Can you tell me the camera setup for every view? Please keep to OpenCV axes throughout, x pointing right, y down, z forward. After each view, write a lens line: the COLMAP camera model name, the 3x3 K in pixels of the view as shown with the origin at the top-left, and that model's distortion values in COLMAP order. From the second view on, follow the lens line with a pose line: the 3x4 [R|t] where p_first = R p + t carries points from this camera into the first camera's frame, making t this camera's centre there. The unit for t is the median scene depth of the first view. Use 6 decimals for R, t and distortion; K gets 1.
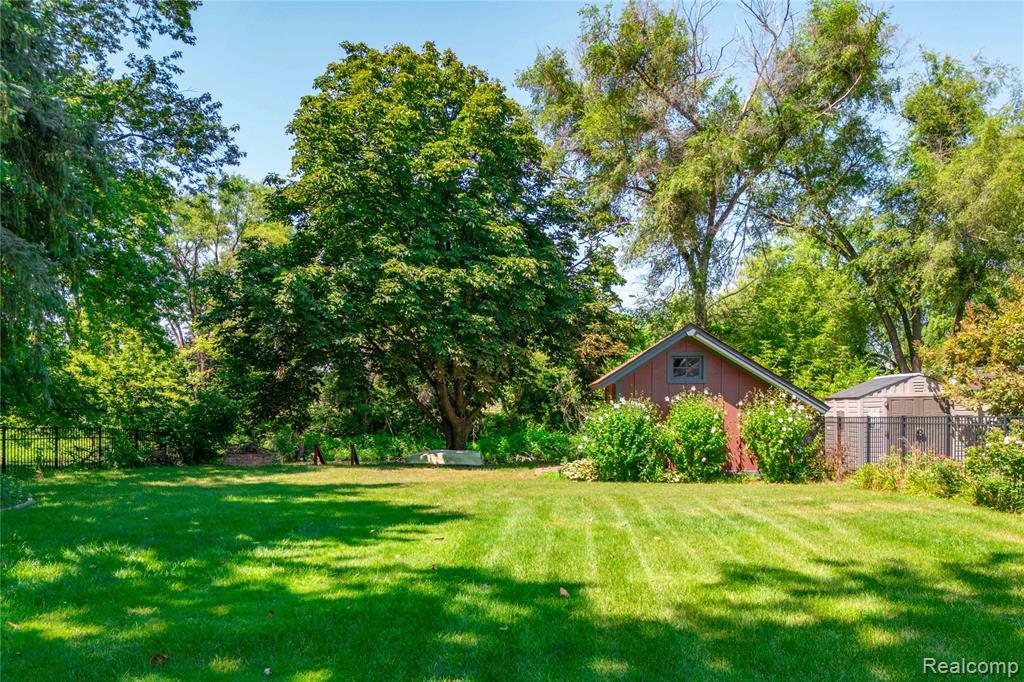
lens RADIAL K [[802.0, 0, 512.1], [0, 802.0, 373.7], [0, 0, 1]] dist [0.052062, -0.006678]
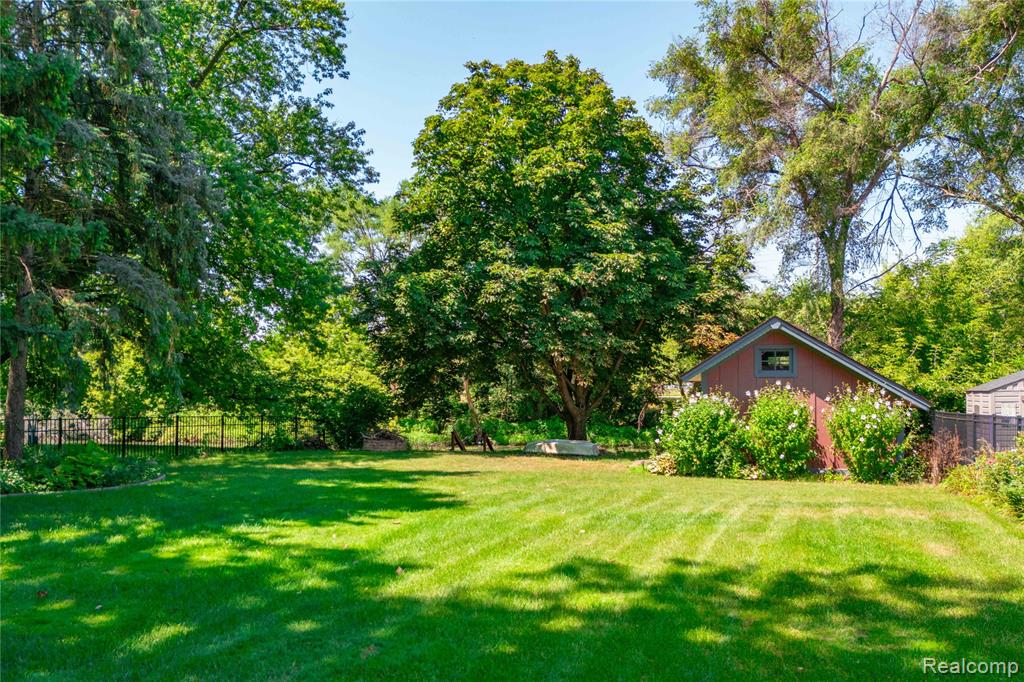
lens RADIAL K [[815.9, 0, 512.0], [0, 815.9, 341.0], [0, 0, 1]] dist [0.062413, -0.067462]
pose [[0.959859, -0.016555, -0.279994, 0.167622], [0.011954, 0.999764, -0.018134, -0.015702], [0.280228, 0.014059, 0.959830, -0.040812]]
